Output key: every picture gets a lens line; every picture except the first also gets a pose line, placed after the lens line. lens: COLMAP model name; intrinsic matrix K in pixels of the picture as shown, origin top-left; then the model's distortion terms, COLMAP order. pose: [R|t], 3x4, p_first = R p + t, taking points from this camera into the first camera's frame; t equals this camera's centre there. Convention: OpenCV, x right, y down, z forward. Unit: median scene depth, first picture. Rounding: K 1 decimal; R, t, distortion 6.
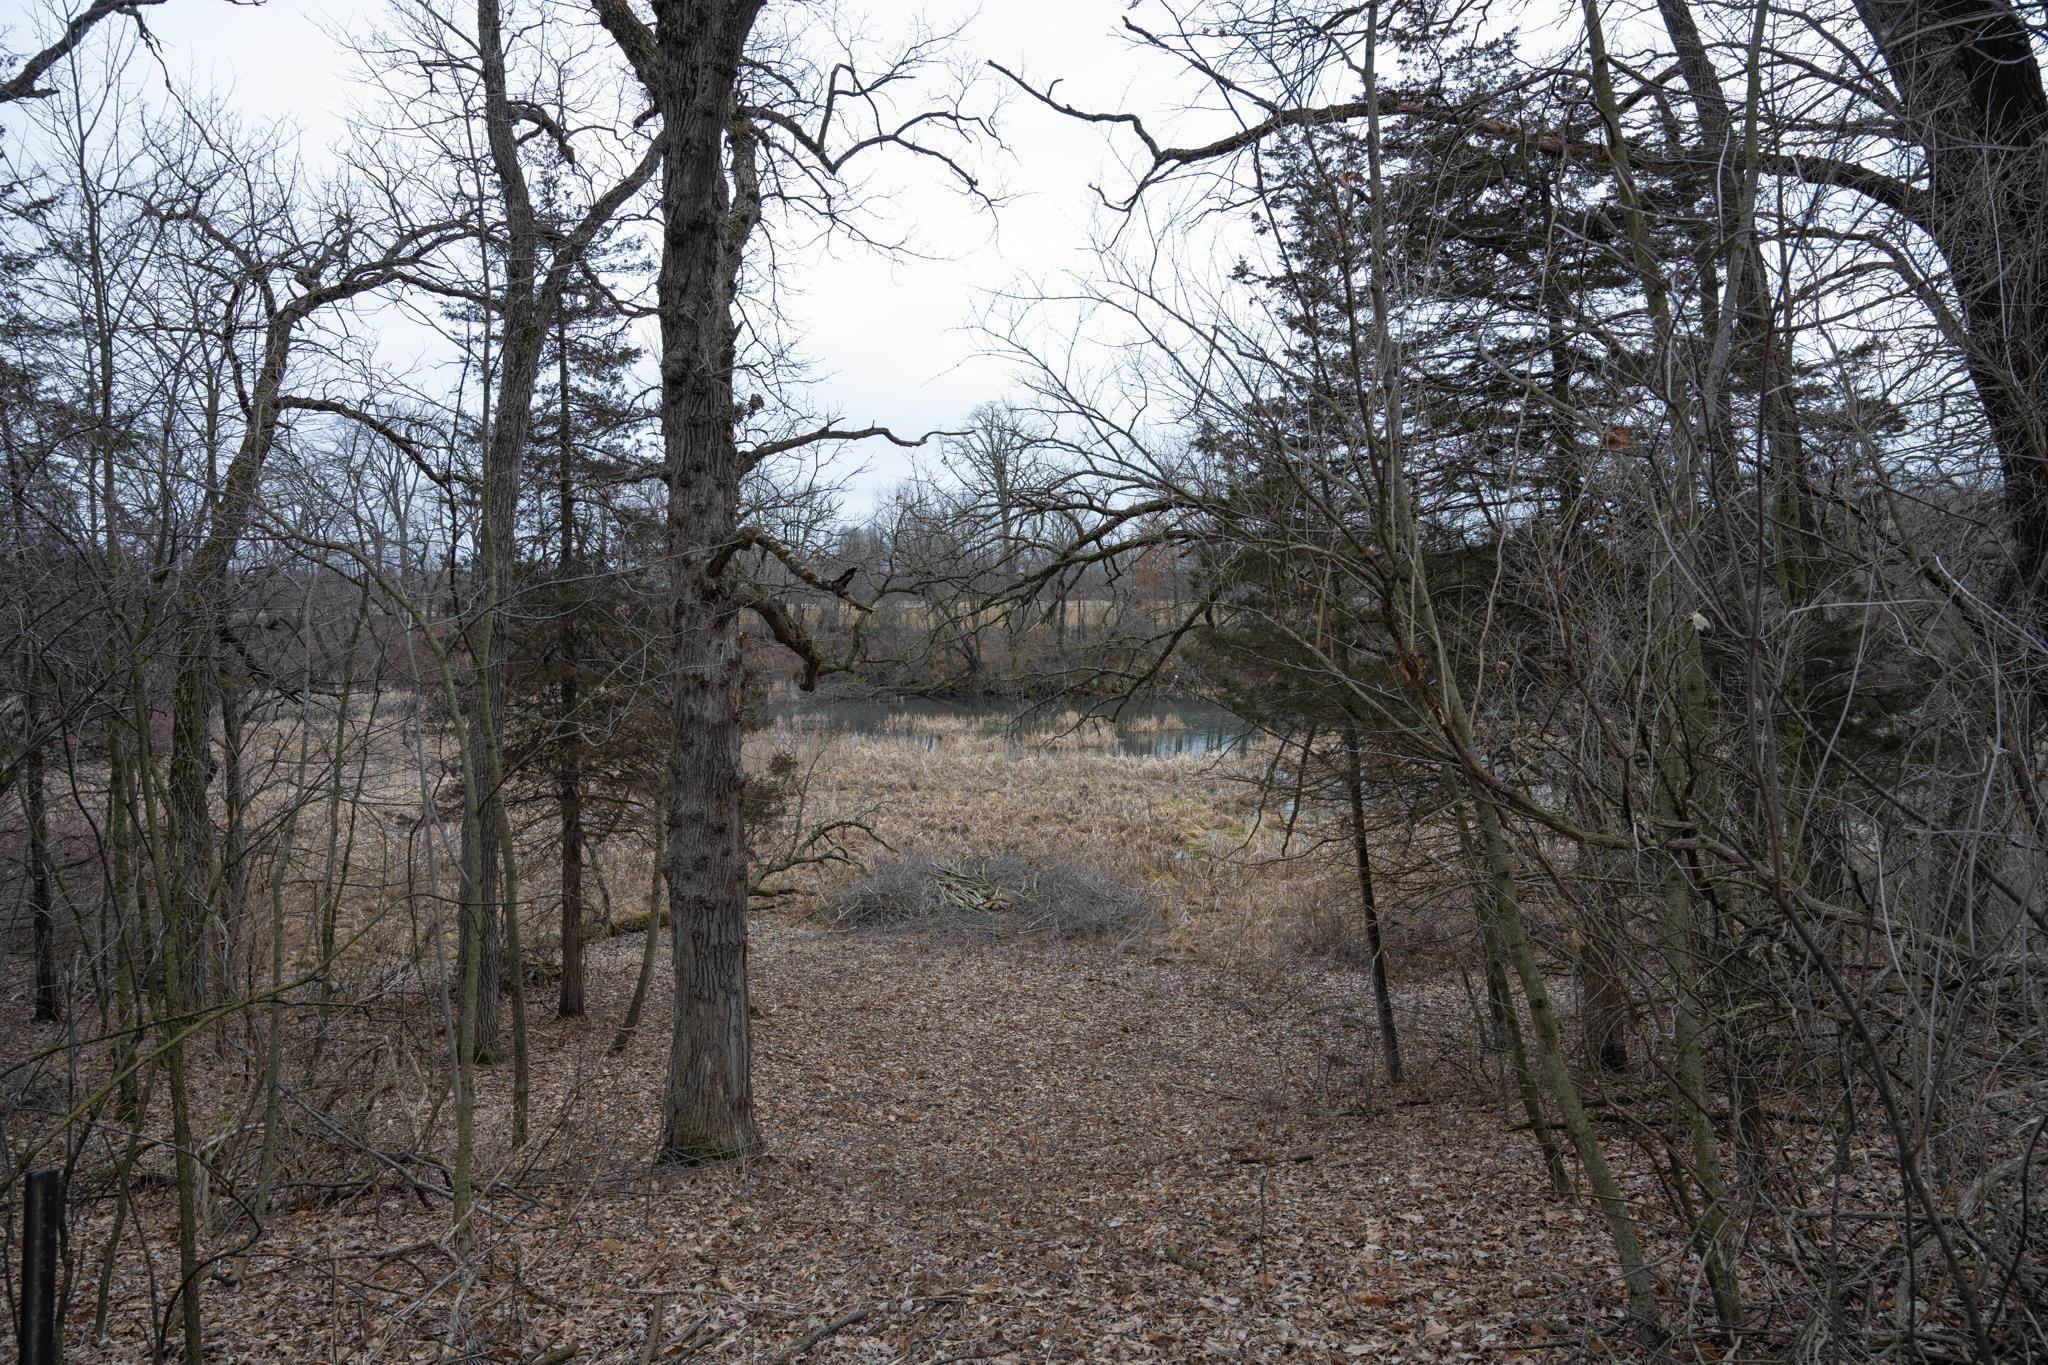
lens RADIAL K [[1367.5, 0, 1025.6], [0, 1367.5, 677.5], [0, 0, 1]] dist [-0.006932, 0.000635]
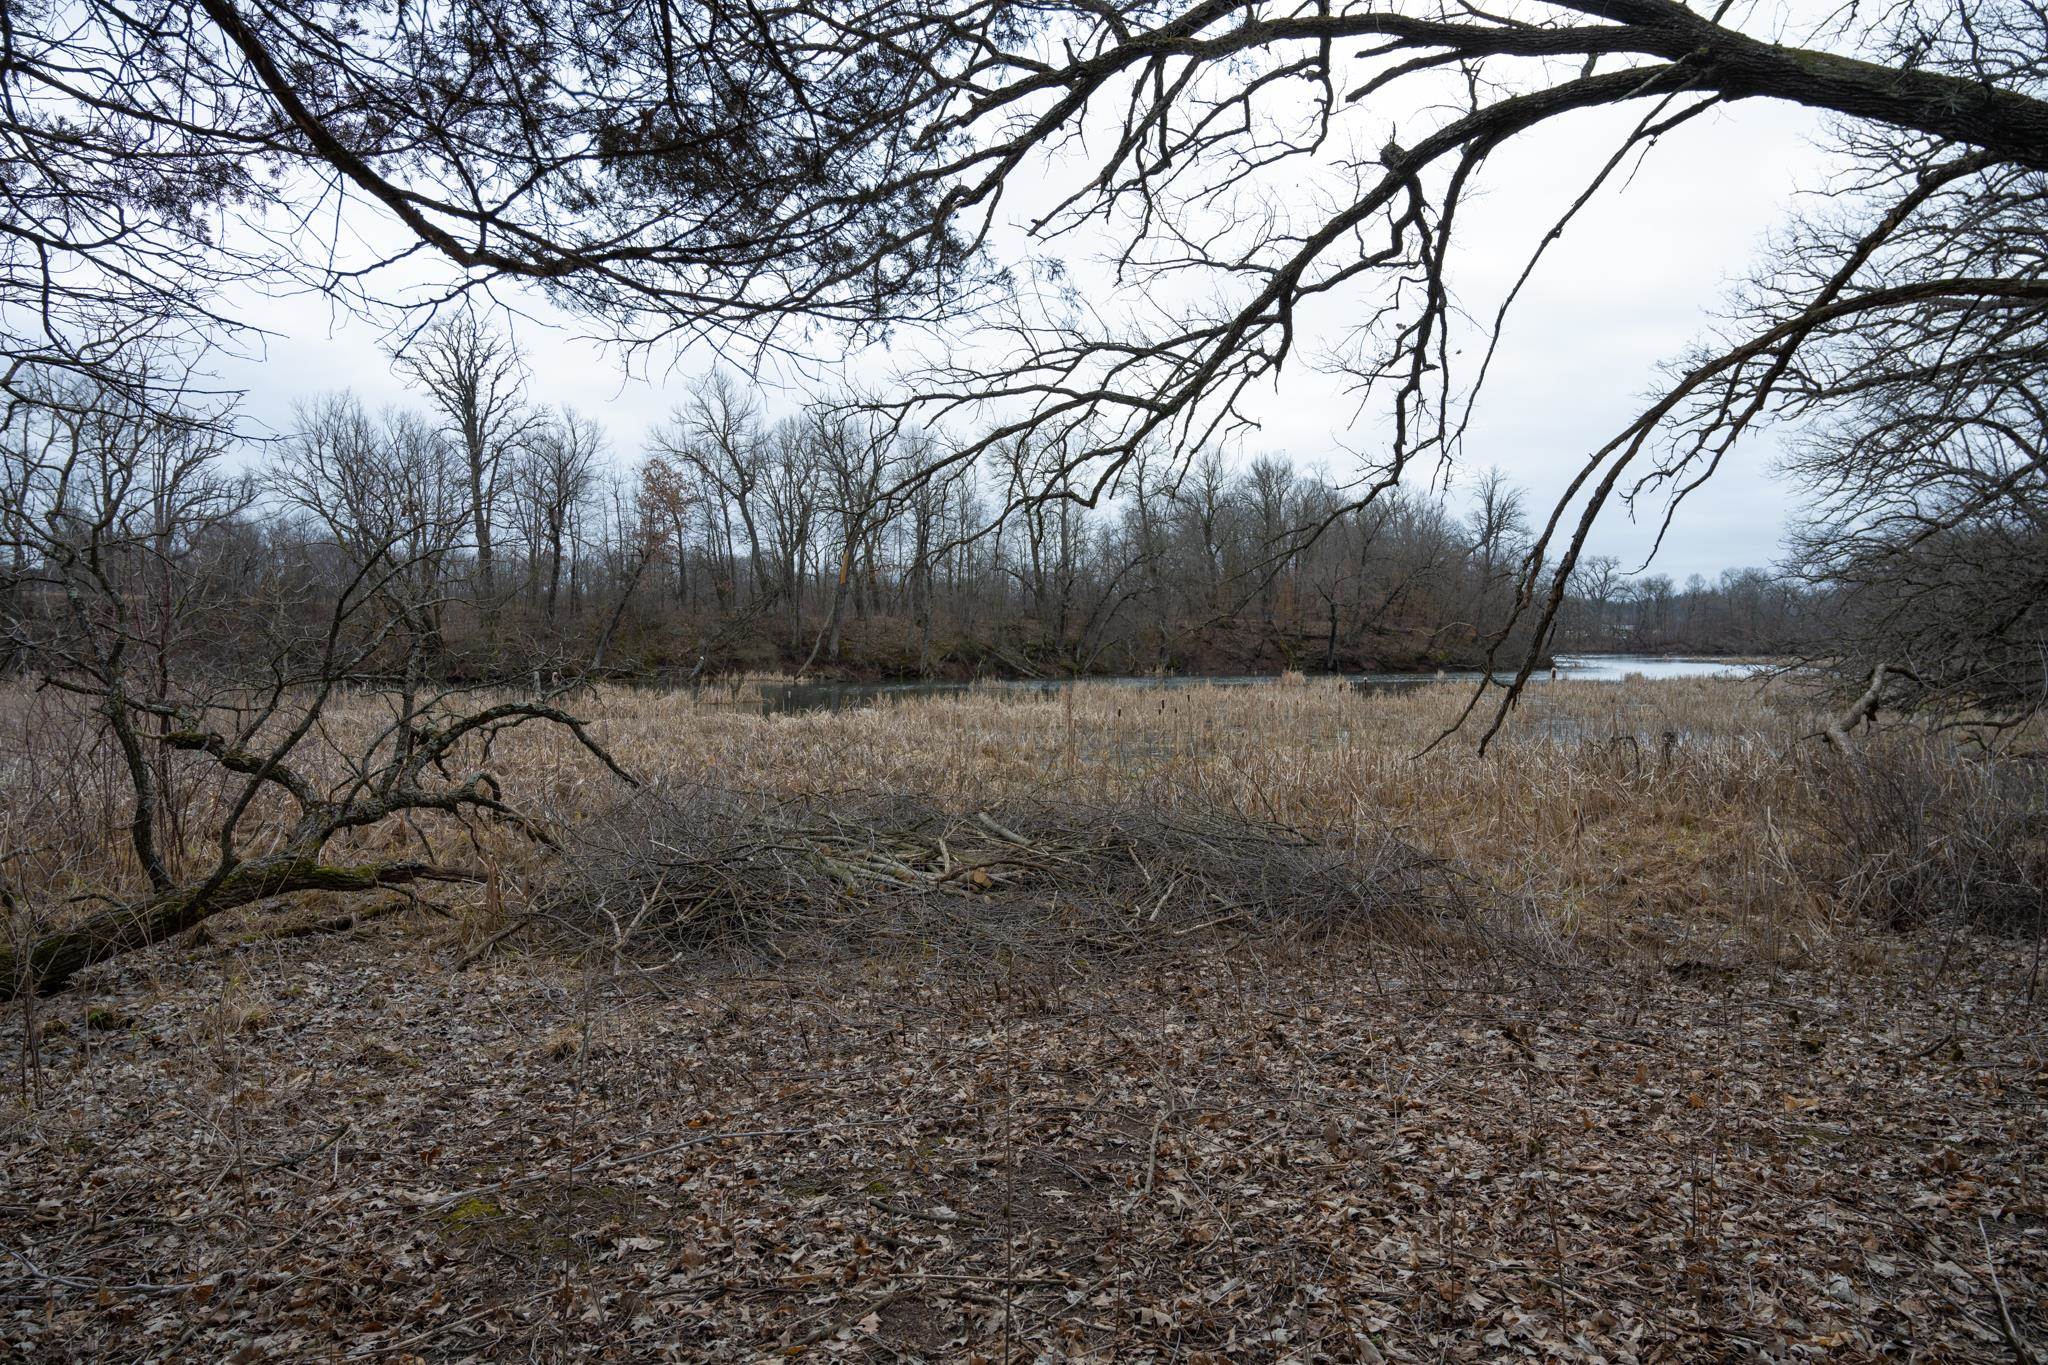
lens RADIAL K [[1367.5, 0, 1015.4], [0, 1367.5, 674.5], [0, 0, 1]] dist [-0.006932, 0.000635]
pose [[0.916997, 0.006154, 0.398848, -0.178662], [0.004228, 0.999675, -0.025145, 0.120378], [-0.398873, 0.024744, 0.916672, 0.645620]]
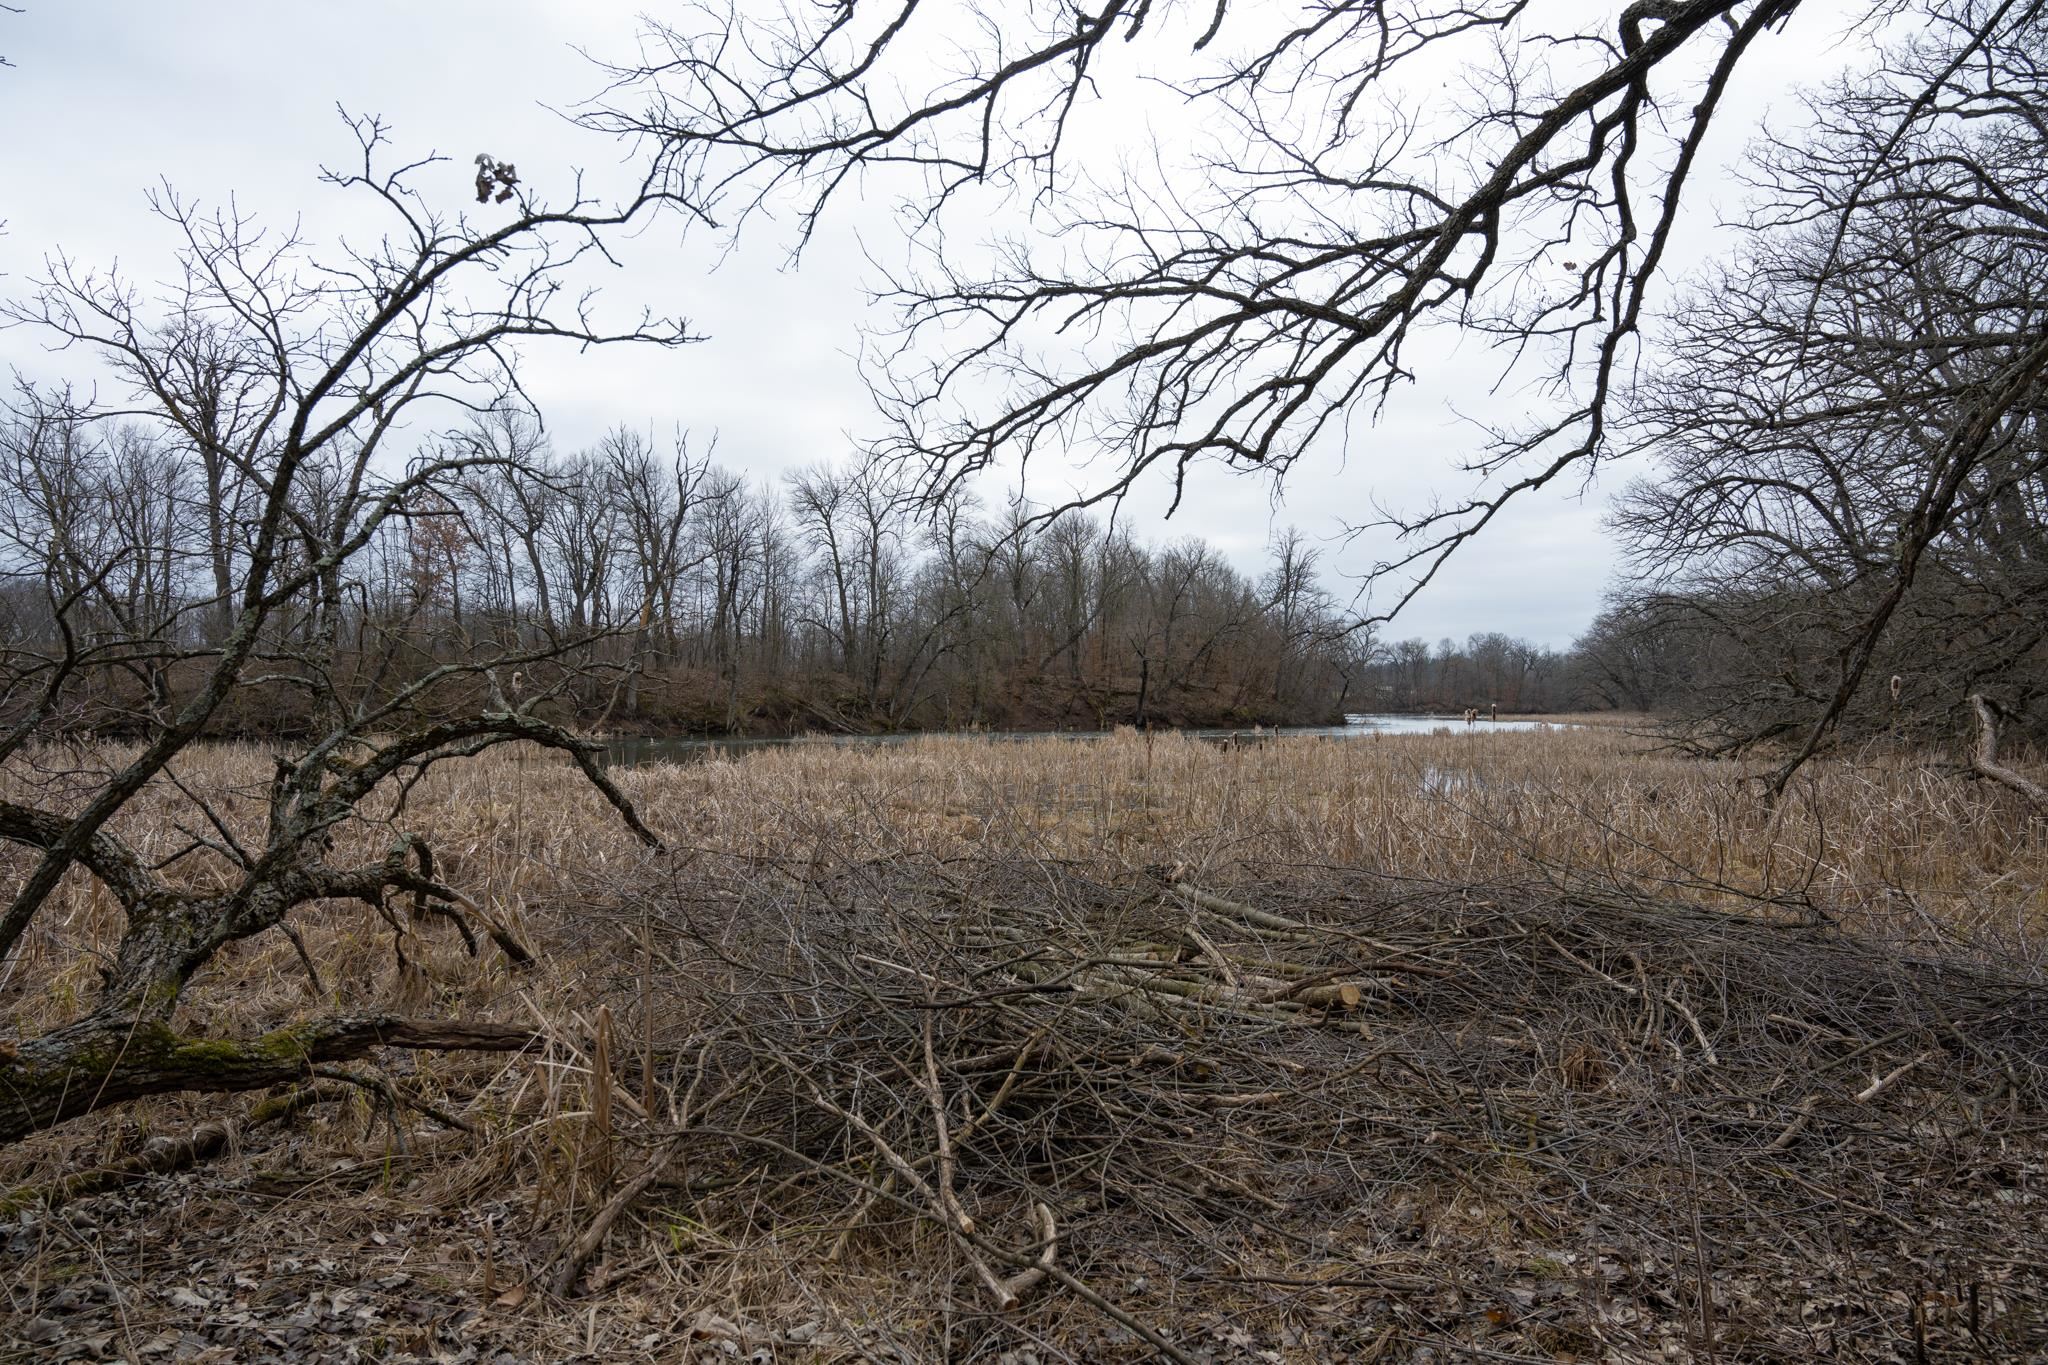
lens RADIAL K [[1367.5, 0, 1031.2], [0, 1367.5, 678.5], [0, 0, 1]] dist [-0.006932, 0.000635]
pose [[0.832579, 0.027125, 0.553242, -0.208973], [0.010905, 0.997804, -0.065332, 0.129389], [-0.553799, 0.060427, 0.830455, 0.847944]]
